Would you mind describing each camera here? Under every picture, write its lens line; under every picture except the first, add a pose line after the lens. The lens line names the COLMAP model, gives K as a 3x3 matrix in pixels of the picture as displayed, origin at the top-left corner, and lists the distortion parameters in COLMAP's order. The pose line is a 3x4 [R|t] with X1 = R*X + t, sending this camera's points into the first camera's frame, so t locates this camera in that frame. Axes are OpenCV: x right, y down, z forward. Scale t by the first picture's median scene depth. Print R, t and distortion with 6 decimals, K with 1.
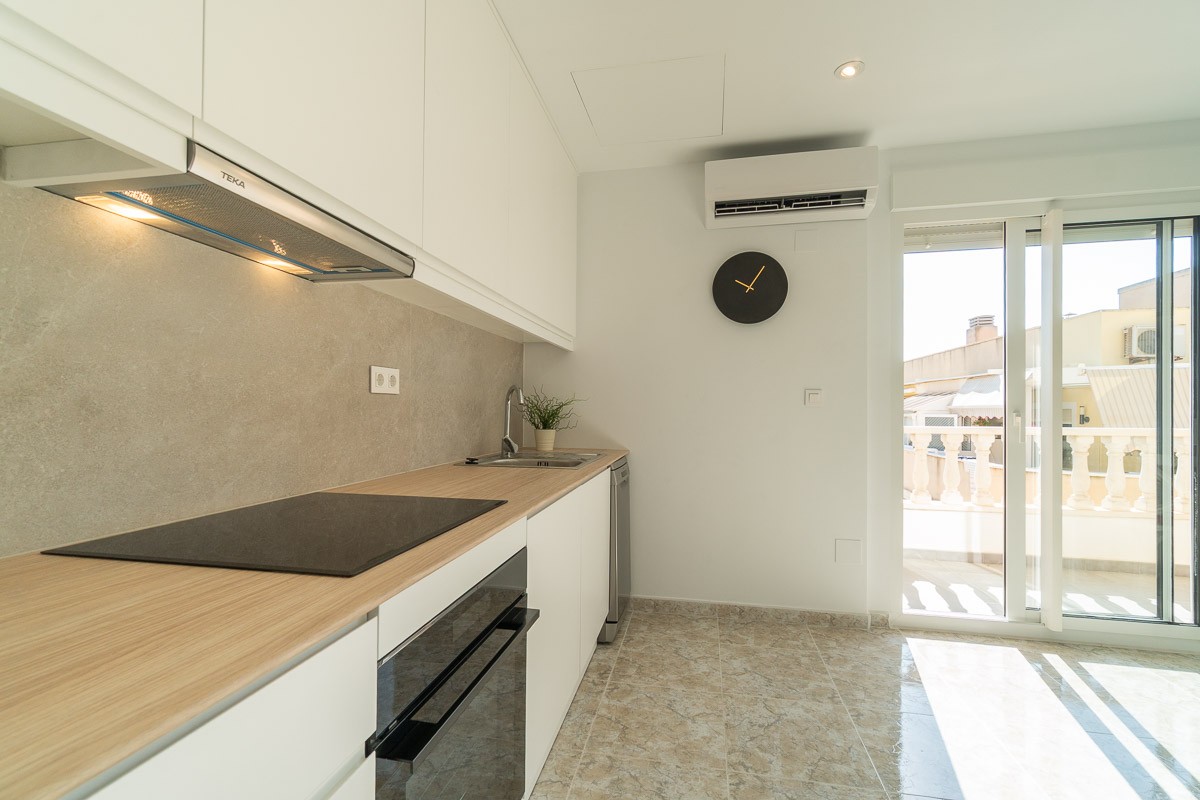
lens RADIAL K [[524.0, 0, 603.4], [0, 524.0, 402.8], [0, 0, 1]] dist [-0.007548, 0.003089]
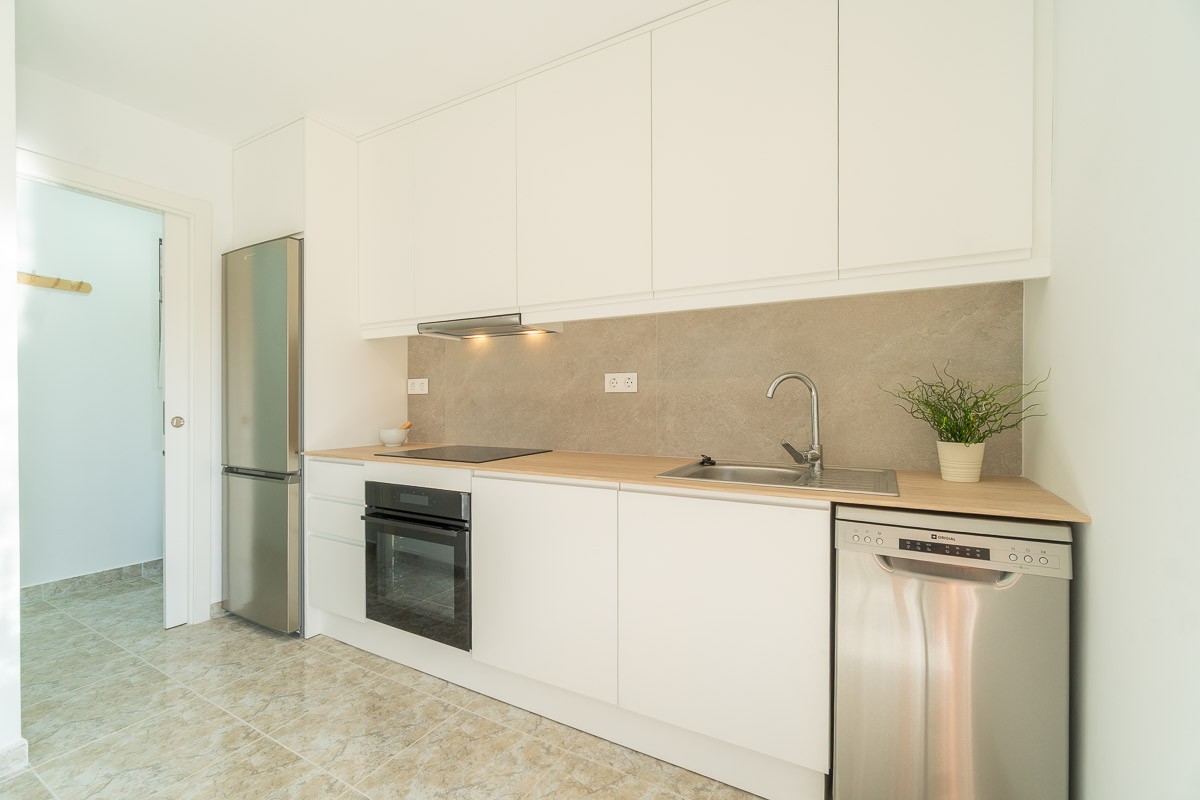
lens RADIAL K [[524.0, 0, 582.6], [0, 524.0, 406.4], [0, 0, 1]] dist [-0.007548, 0.003089]
pose [[-0.335025, 0.001639, -0.942208, 0.592041], [0.009631, 0.999952, -0.001685, 0.012903], [0.942160, -0.009639, -0.335025, 0.917426]]
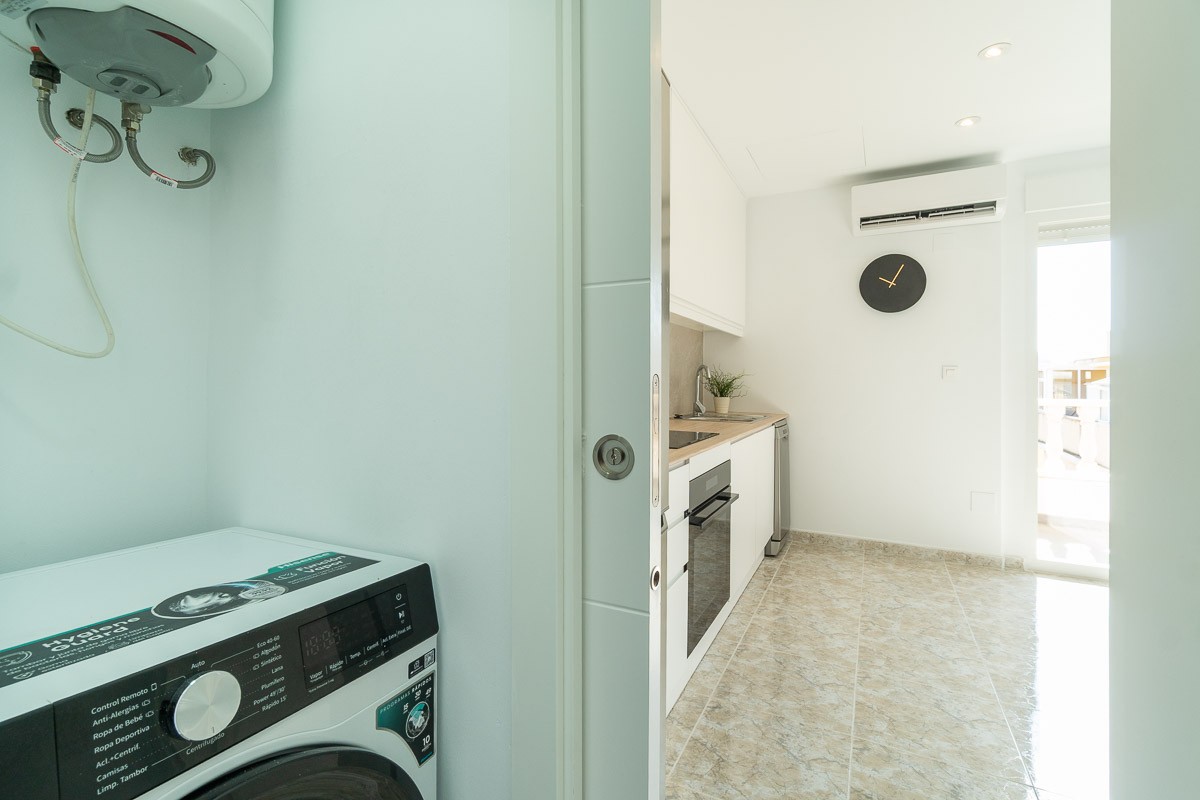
lens RADIAL K [[524.0, 0, 609.7], [0, 524.0, 375.6], [0, 0, 1]] dist [-0.007548, 0.003089]
pose [[0.962341, -0.001242, -0.271841, -0.027653], [0.000621, 0.999997, -0.002371, -0.001808], [0.271843, 0.002113, 0.962339, -0.402321]]
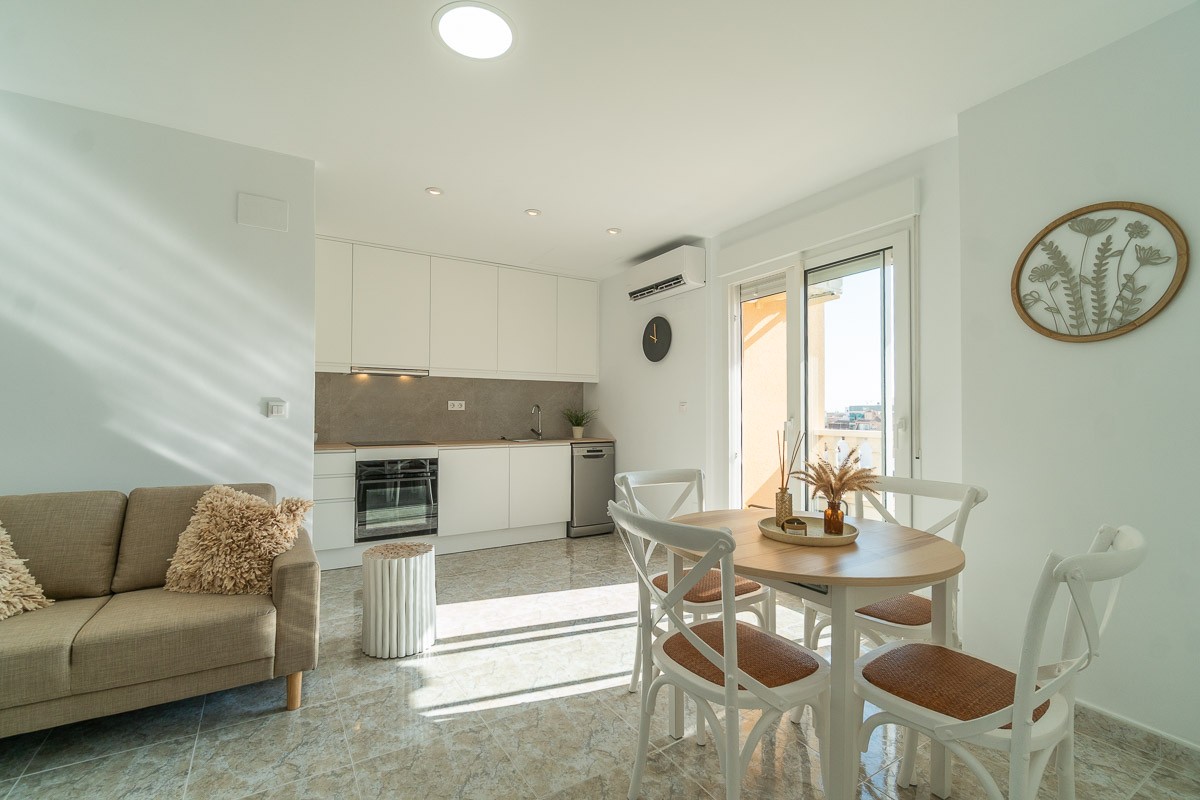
lens RADIAL K [[524.0, 0, 592.6], [0, 524.0, 395.6], [0, 0, 1]] dist [-0.007548, 0.003089]
pose [[0.672653, -0.028701, -0.739402, 1.467386], [0.011047, 0.999526, -0.028748, -0.005163], [0.739876, 0.011170, 0.672651, -0.240899]]
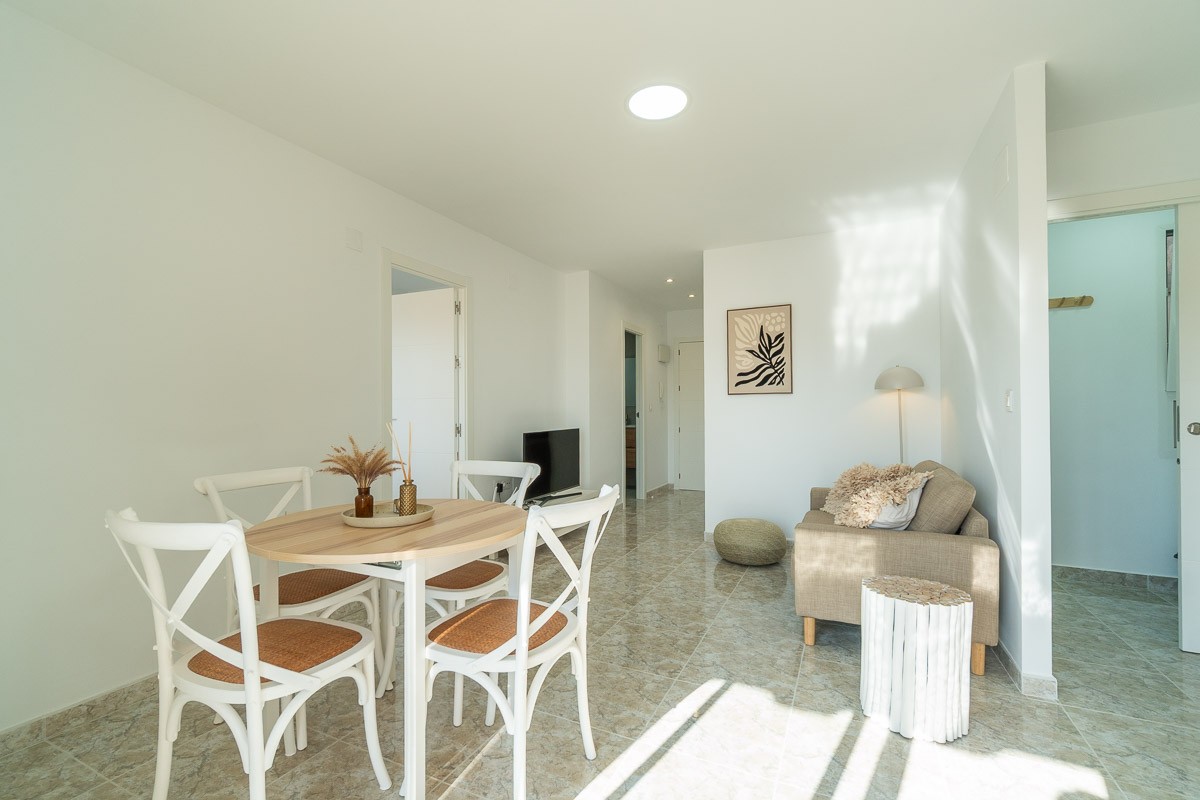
lens RADIAL K [[524.0, 0, 586.0], [0, 524.0, 405.0], [0, 0, 1]] dist [-0.007548, 0.003089]
pose [[-0.961041, 0.000488, 0.276406, 0.691896], [-0.005194, 0.999790, -0.019826, 0.016477], [-0.276358, -0.020489, -0.960836, 1.032825]]
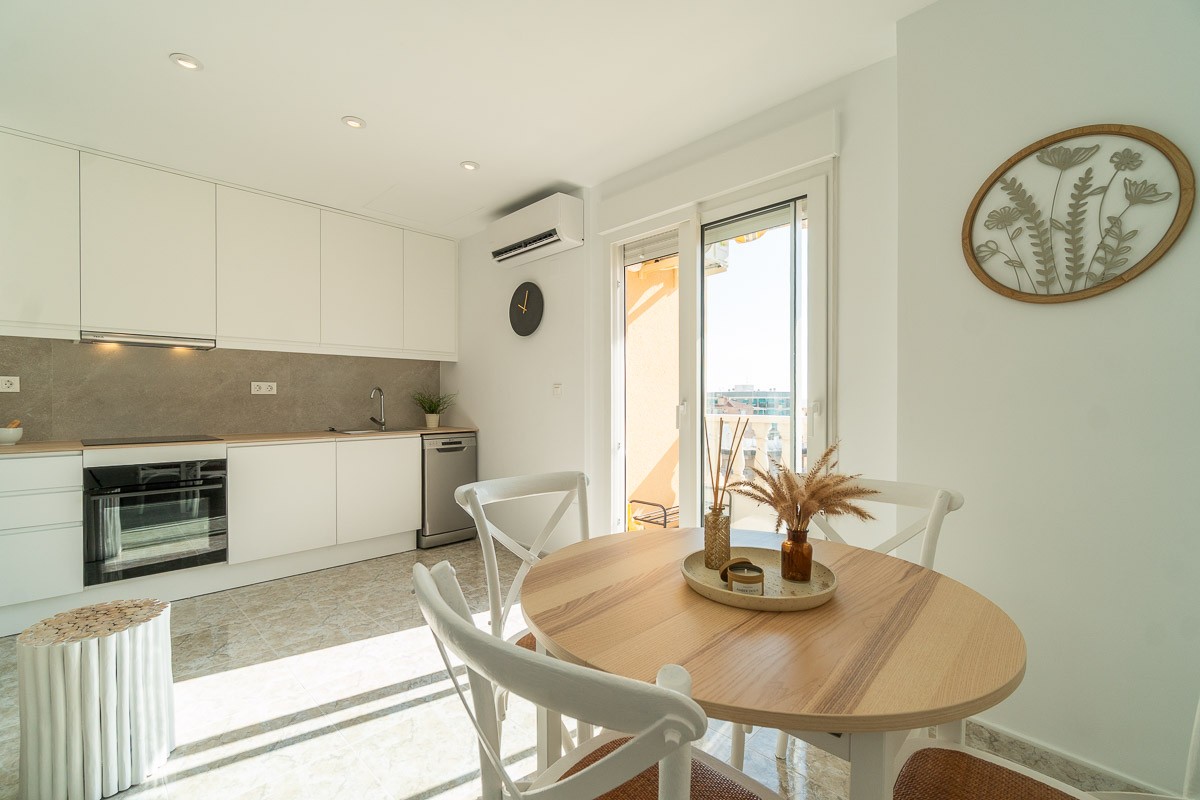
lens RADIAL K [[524.0, 0, 587.8], [0, 524.0, 399.8], [0, 0, 1]] dist [-0.007548, 0.003089]
pose [[0.824753, -0.006491, -0.565457, 1.284582], [0.012610, 0.999897, 0.006914, 0.004758], [0.565353, -0.012833, 0.824749, -0.013686]]
